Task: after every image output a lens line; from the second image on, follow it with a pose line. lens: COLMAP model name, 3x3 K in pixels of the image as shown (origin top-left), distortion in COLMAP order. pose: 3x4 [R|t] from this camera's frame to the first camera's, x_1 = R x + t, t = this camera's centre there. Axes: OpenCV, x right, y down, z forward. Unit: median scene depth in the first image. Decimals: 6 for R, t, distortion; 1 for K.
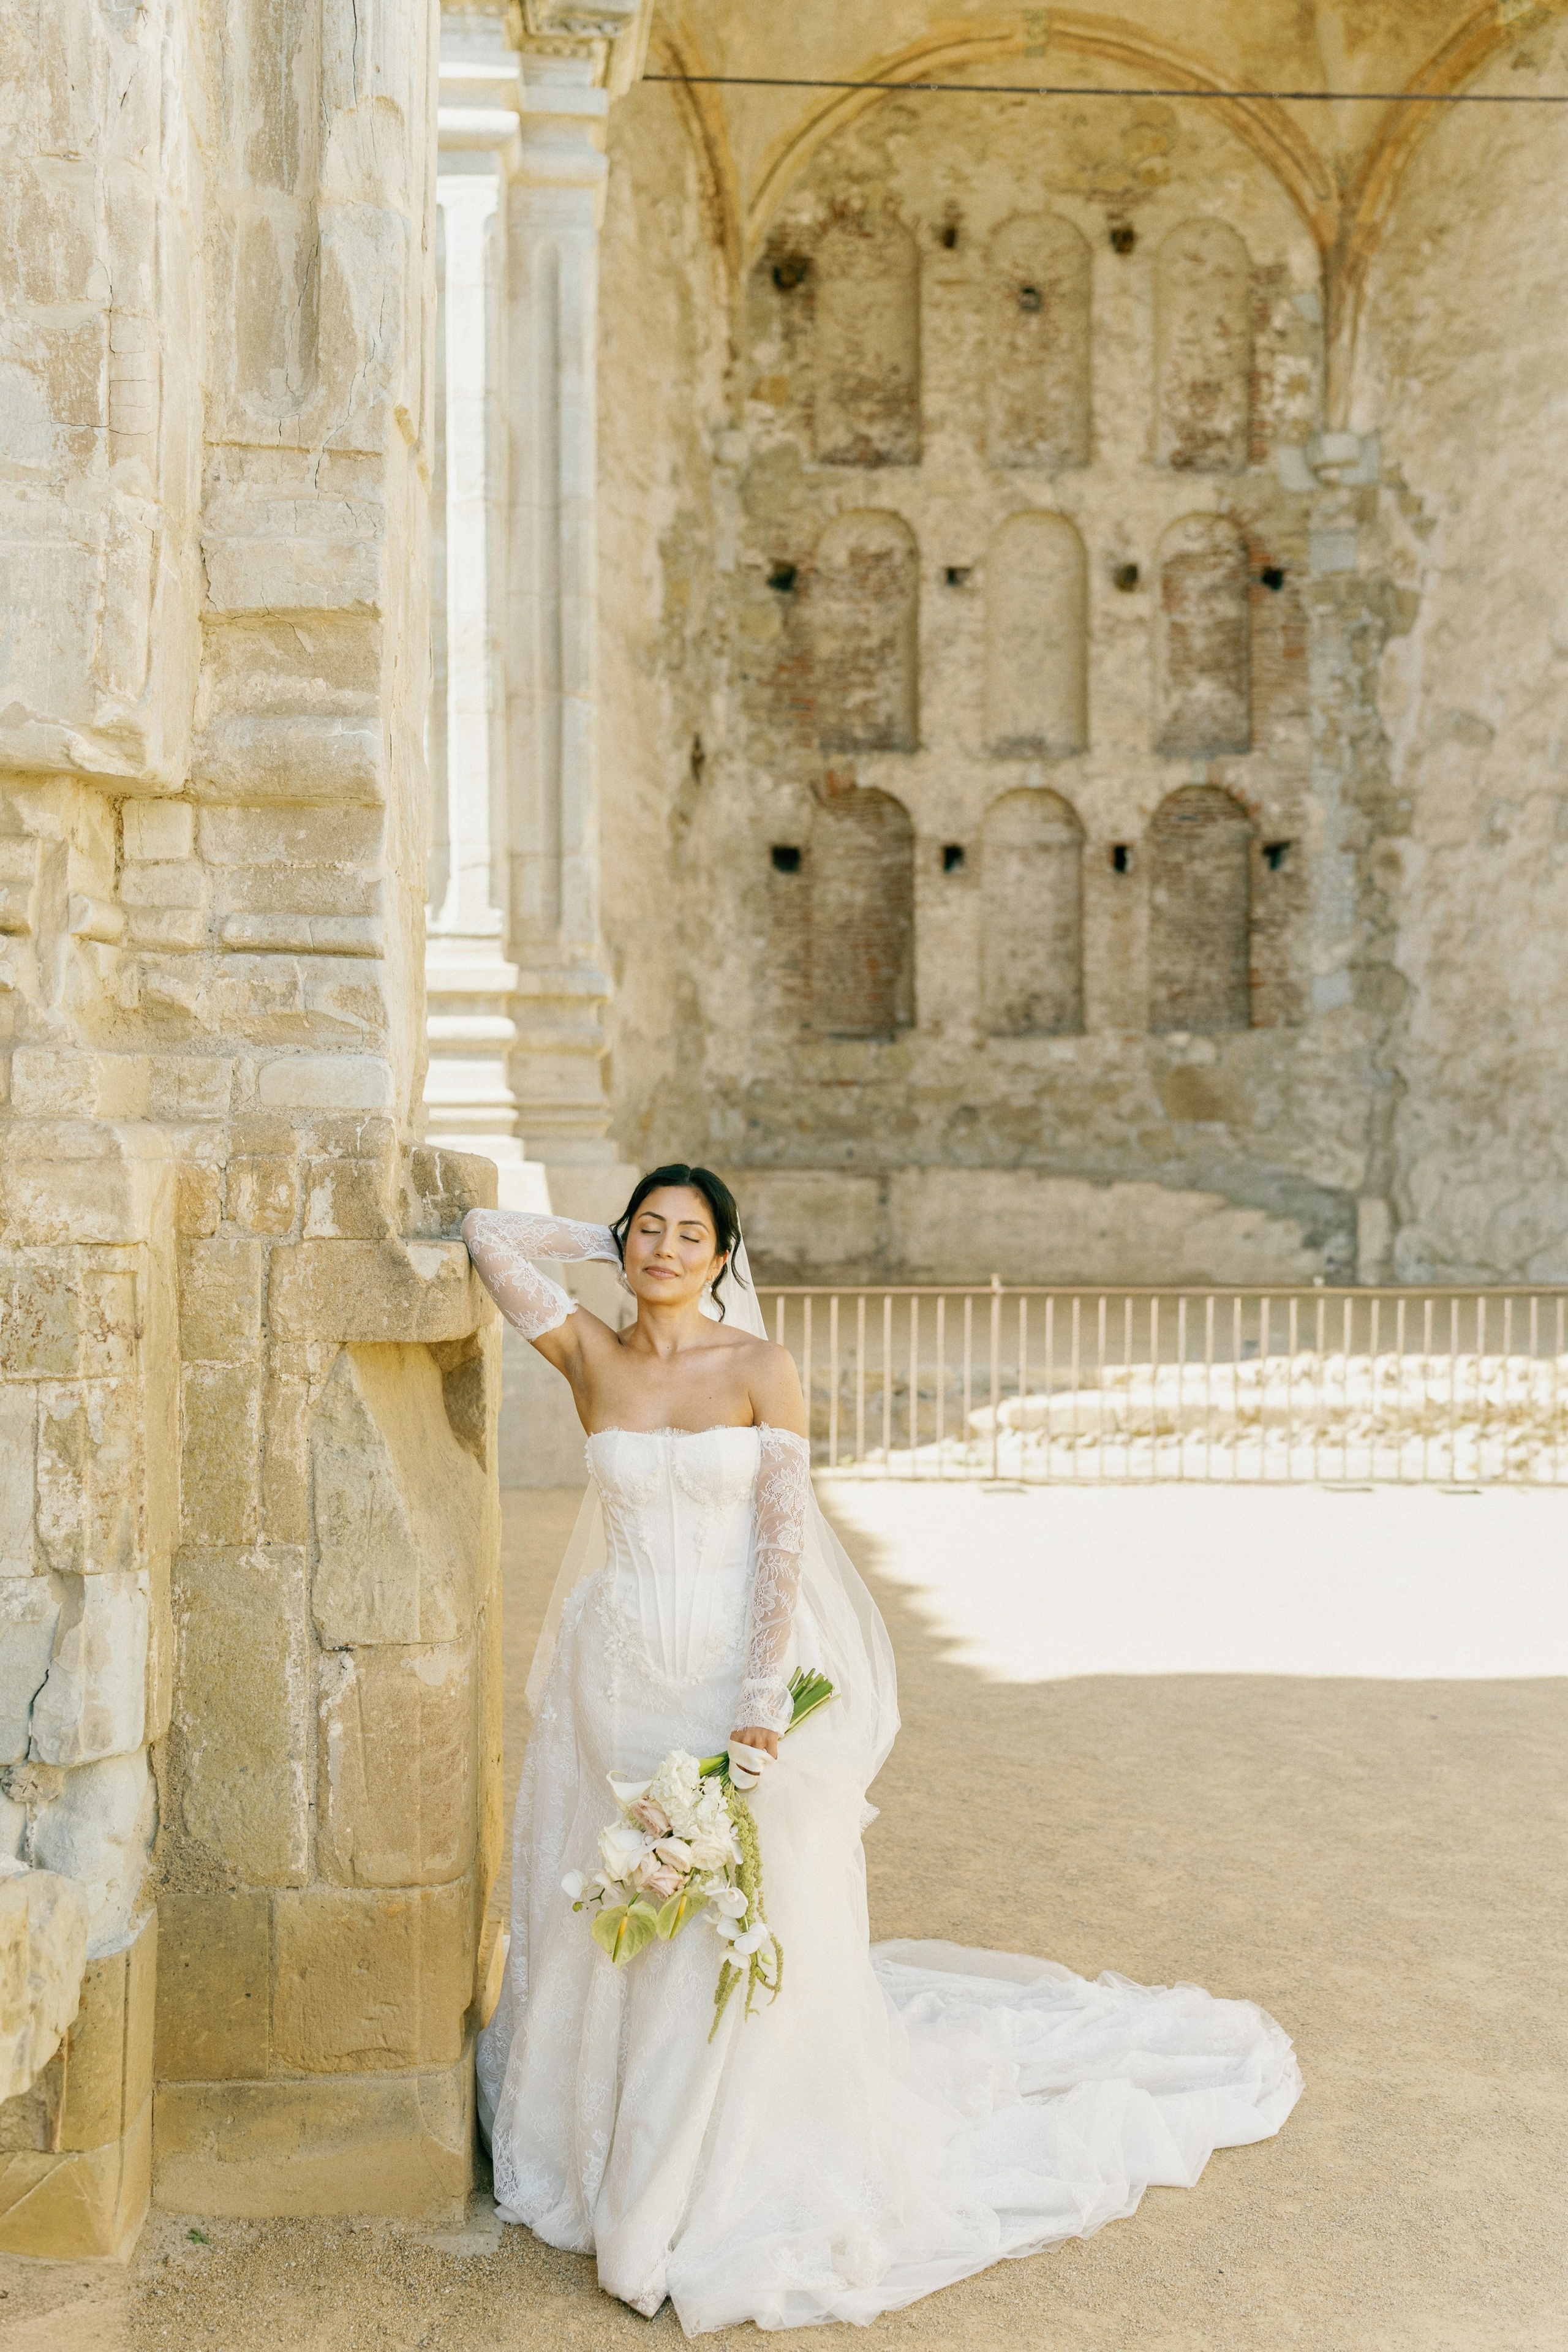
lens RADIAL K [[2511.4, 0, 753.9], [0, 2511.4, 1200.6], [0, 0, 1]] dist [-0.003194, 0.018974]
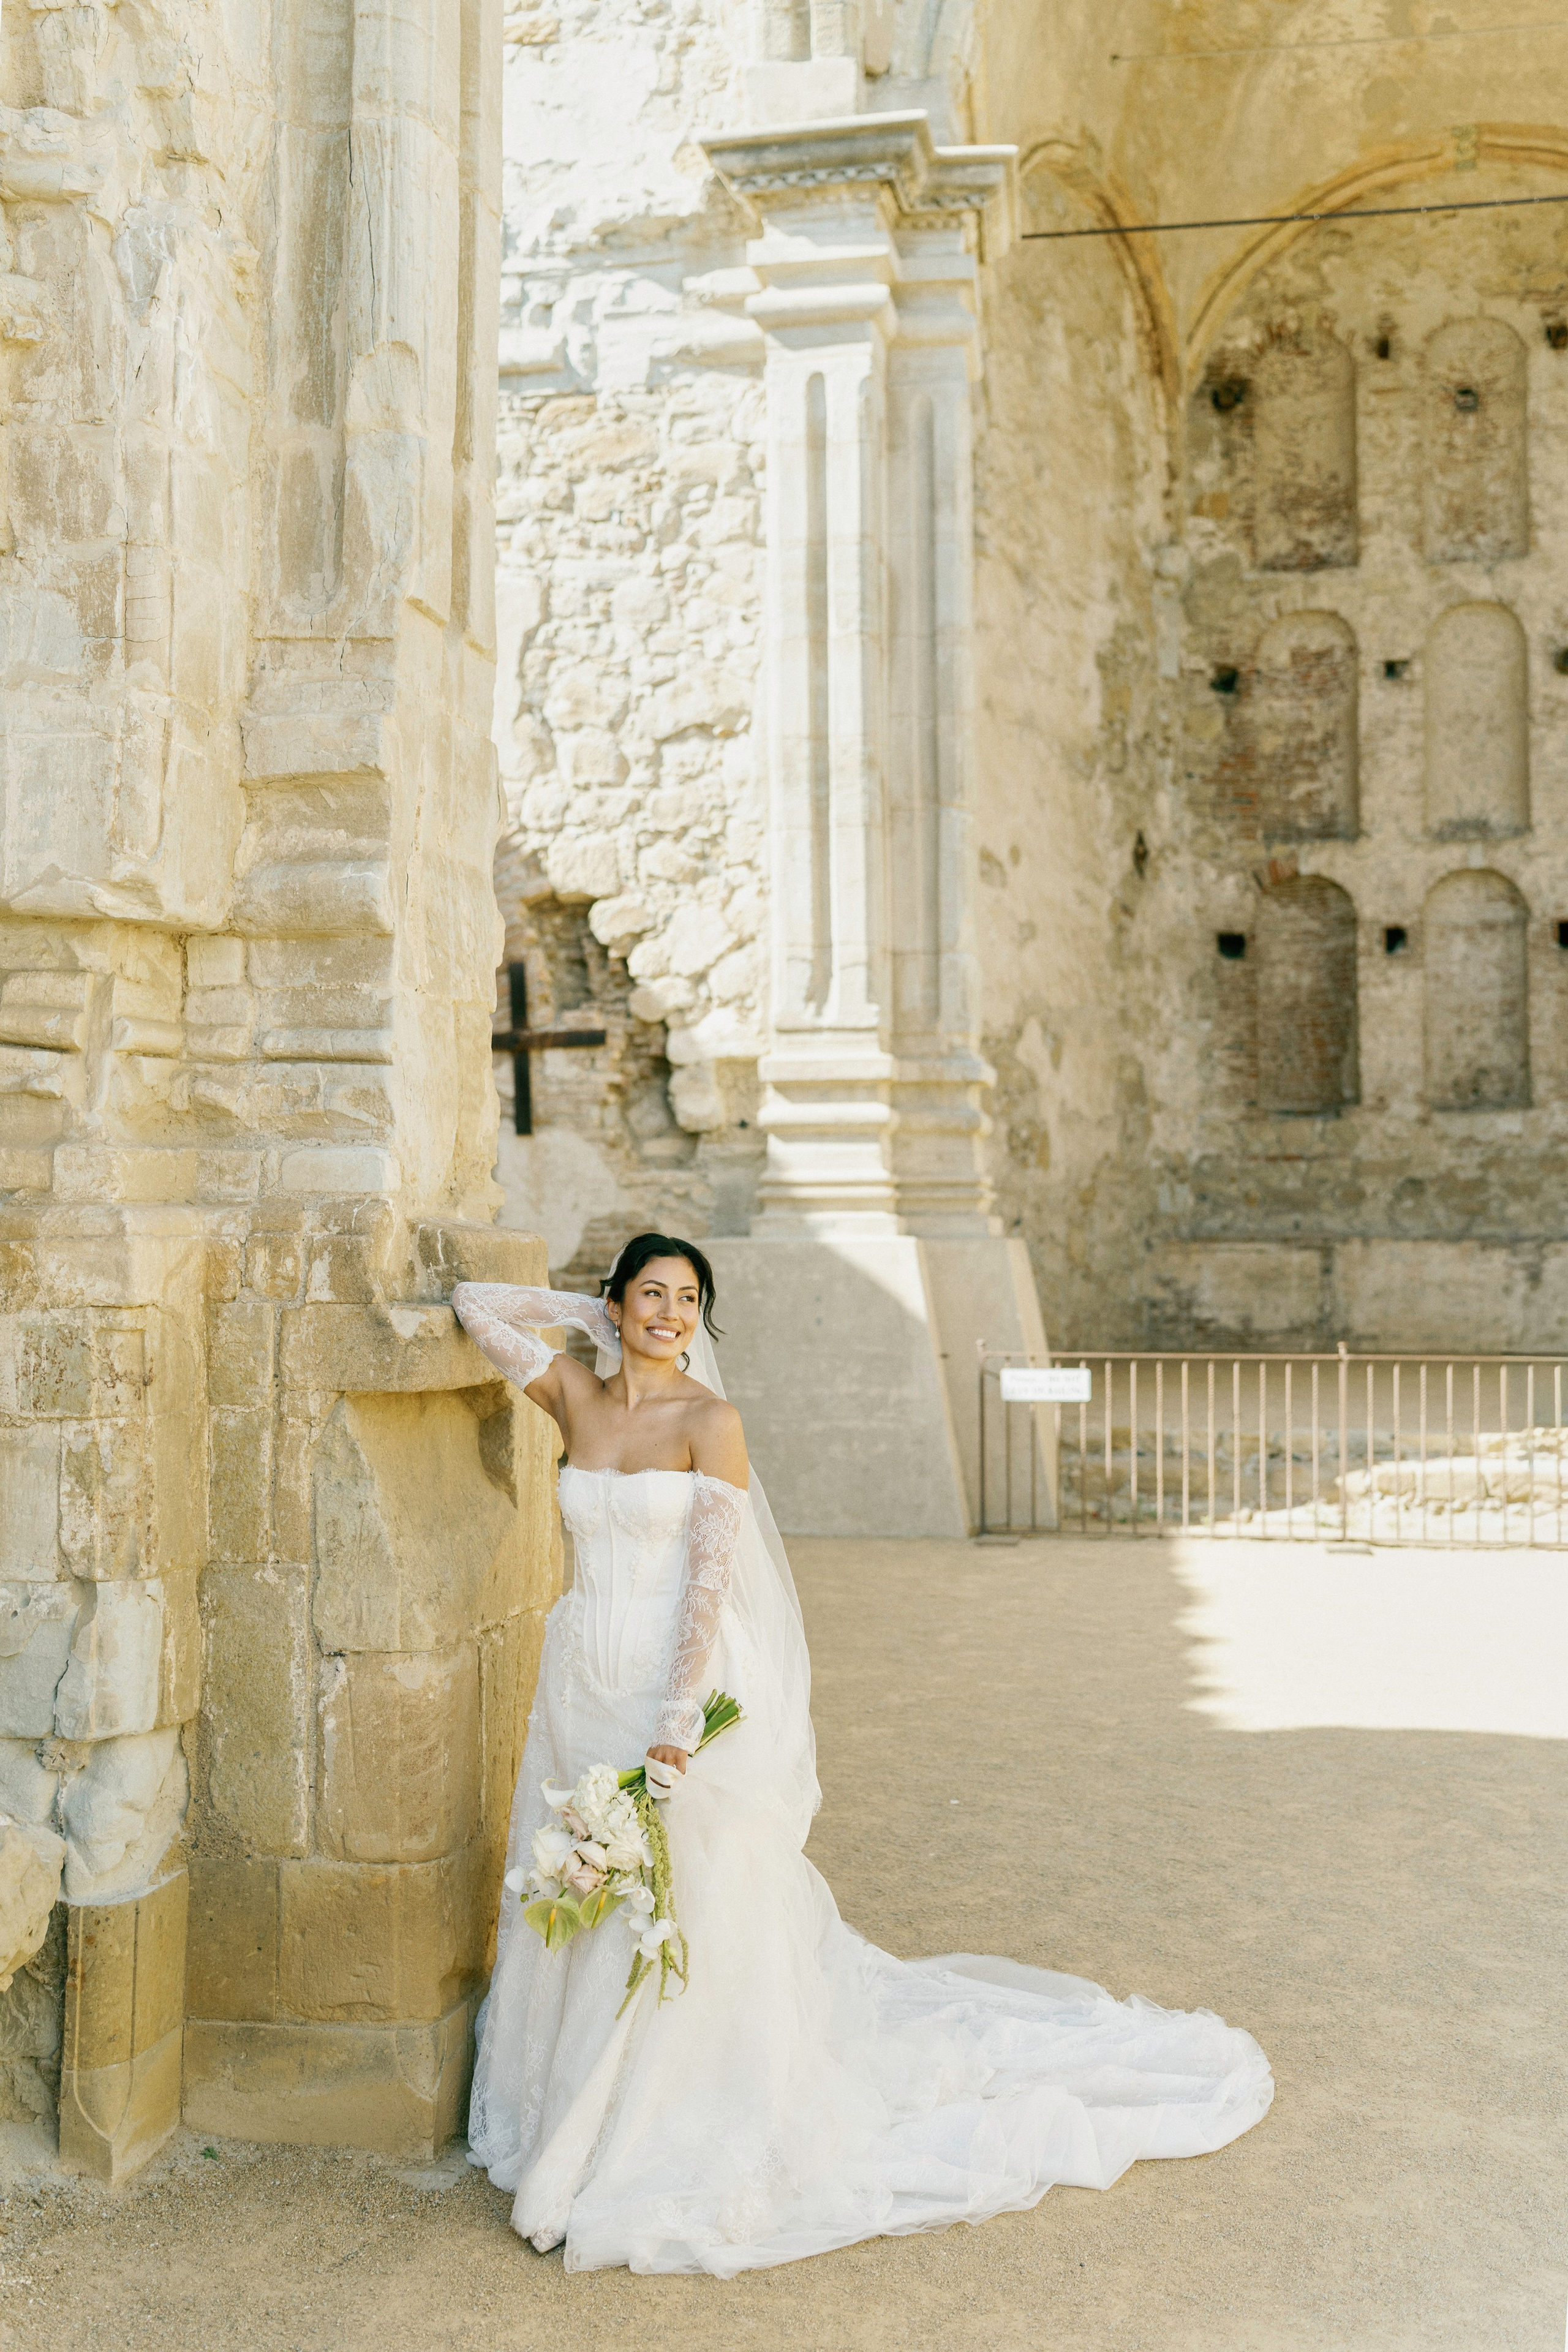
lens RADIAL K [[2383.0, 0, 784.0], [0, 2383.0, 1176.0], [0, 0, 1]] dist [-0.001300, 0.008949]
pose [[0.973632, -0.009920, -0.227910, 0.057814], [0.000767, 0.999191, -0.040215, 0.000147], [0.228125, 0.038980, 0.972851, -0.008120]]
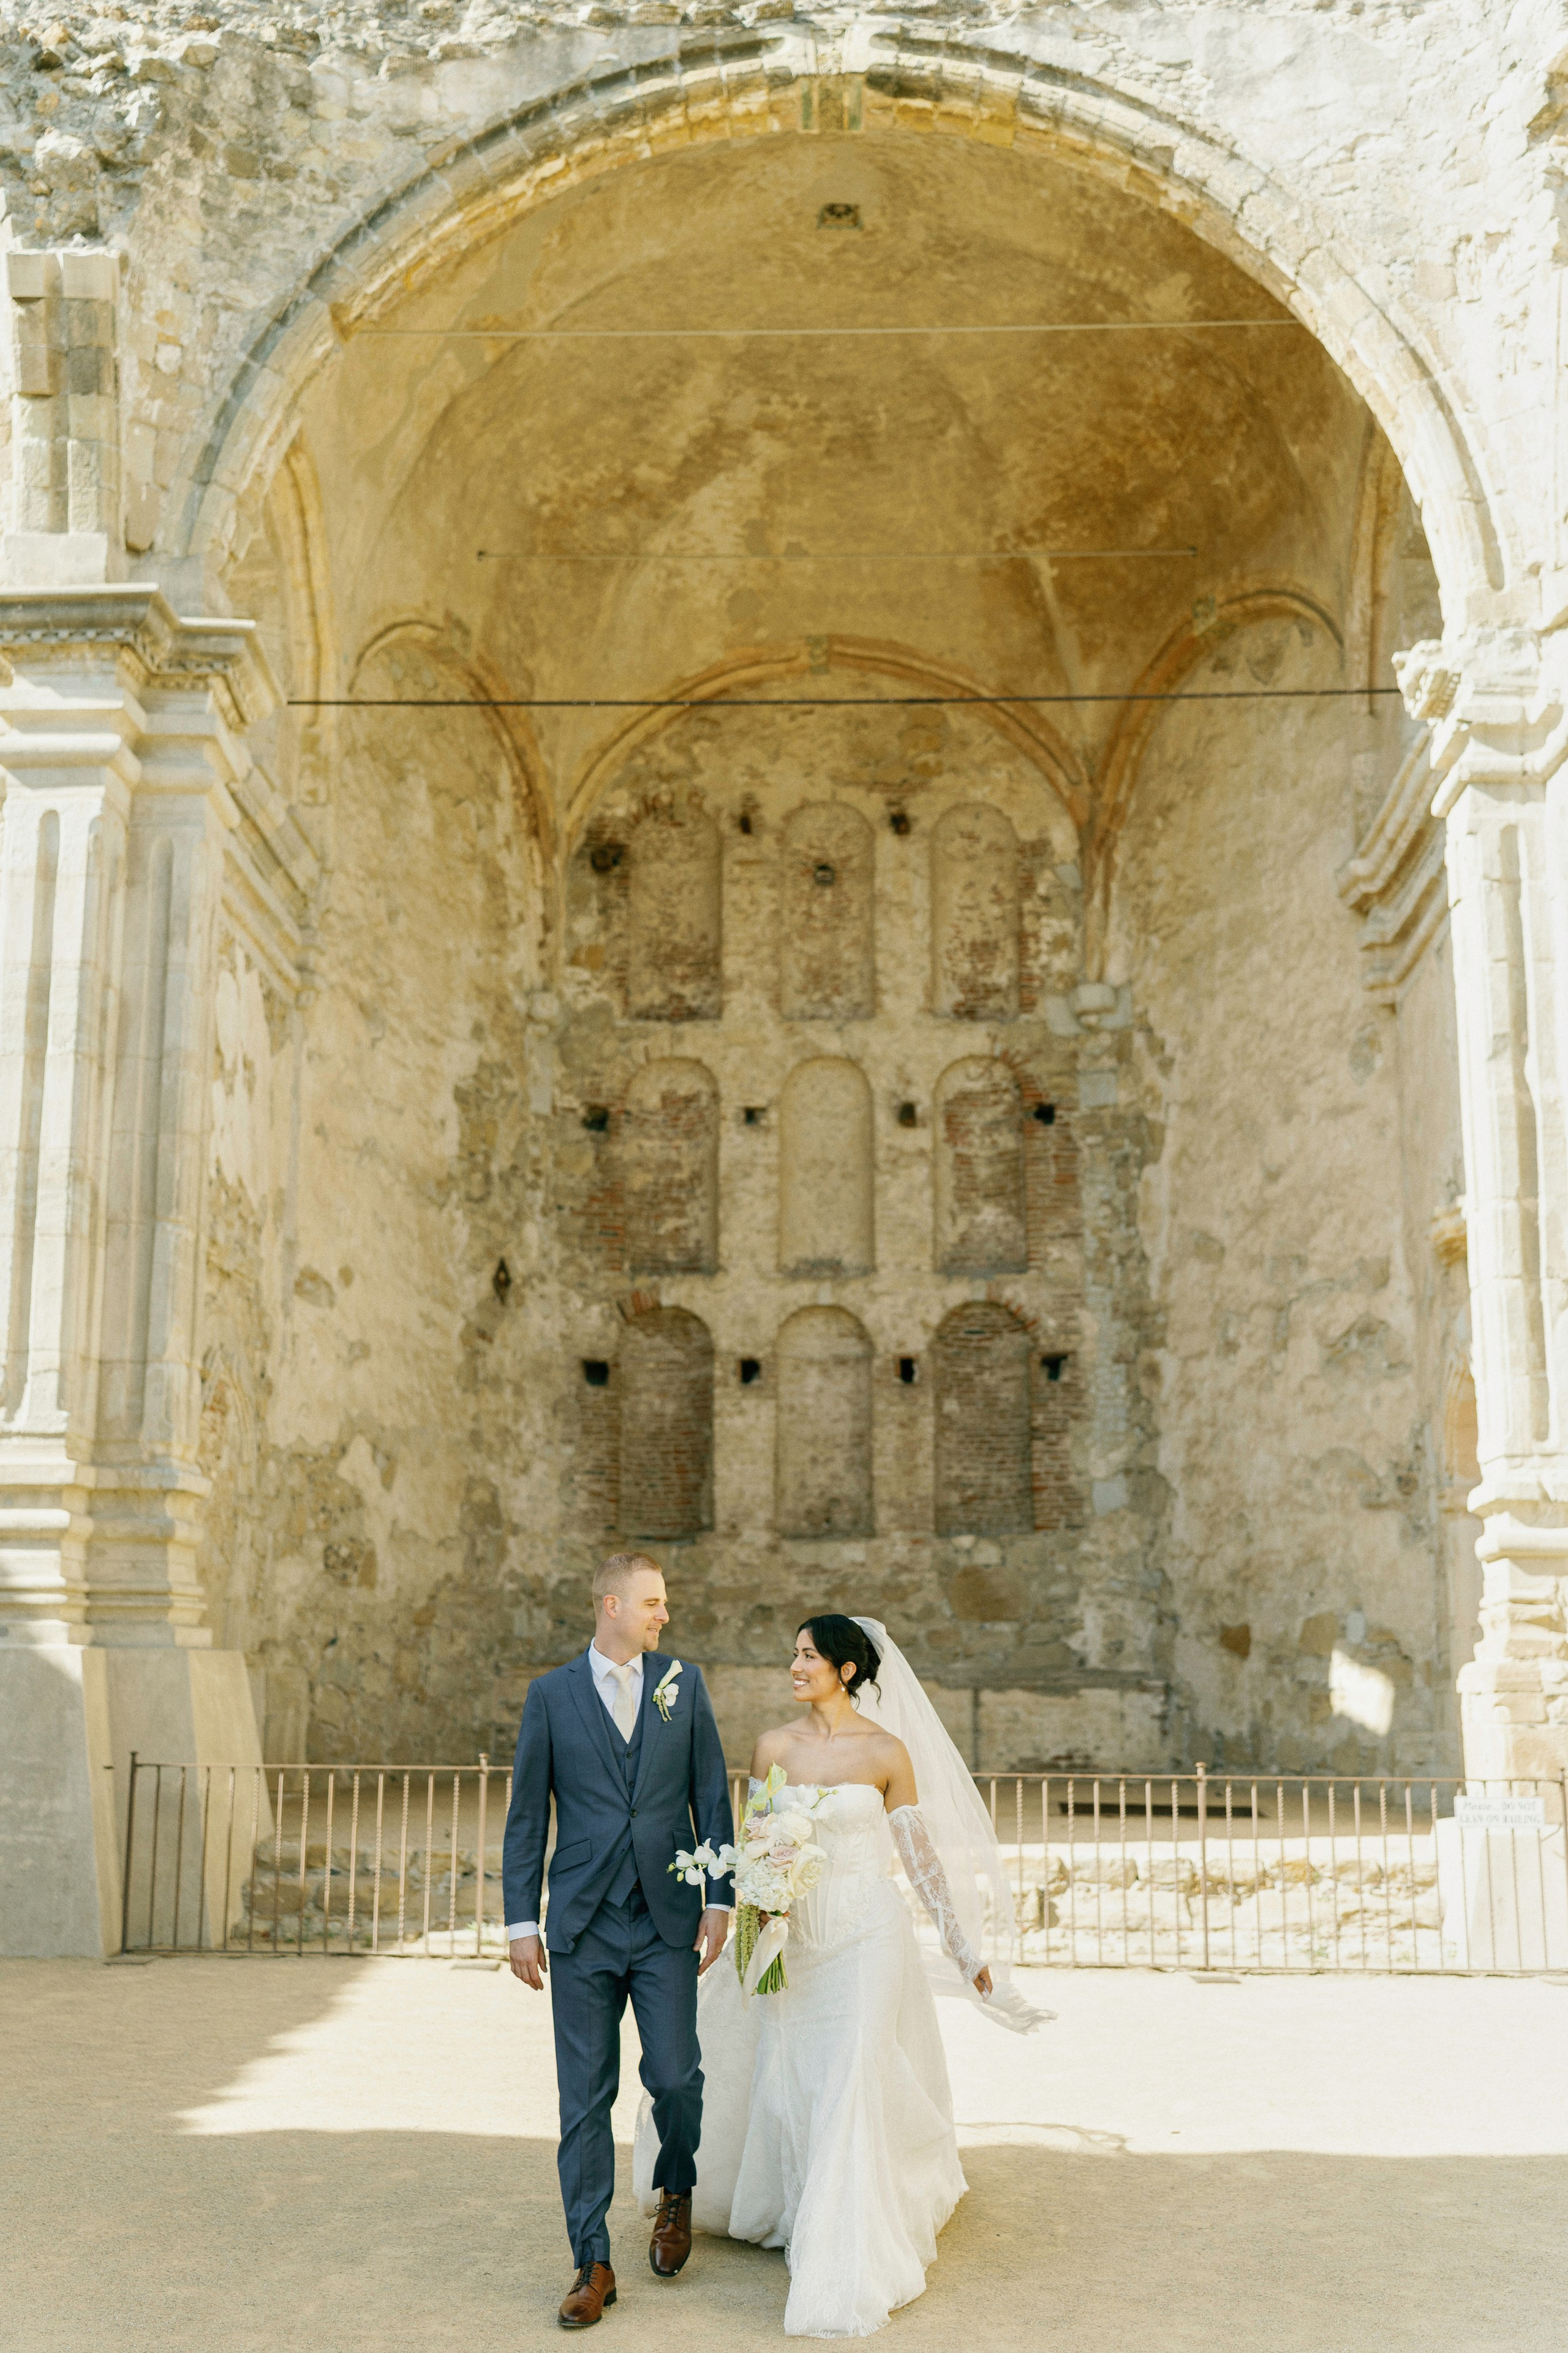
lens RADIAL K [[2404.8, 0, 784.0], [0, 2404.8, 1176.5], [0, 0, 1]] dist [0.002046, 0.021654]
pose [[0.996259, -0.012376, -0.085529, 0.185880], [-0.006821, 0.975343, -0.220588, 0.009111], [0.086150, 0.220346, 0.971610, -0.014027]]
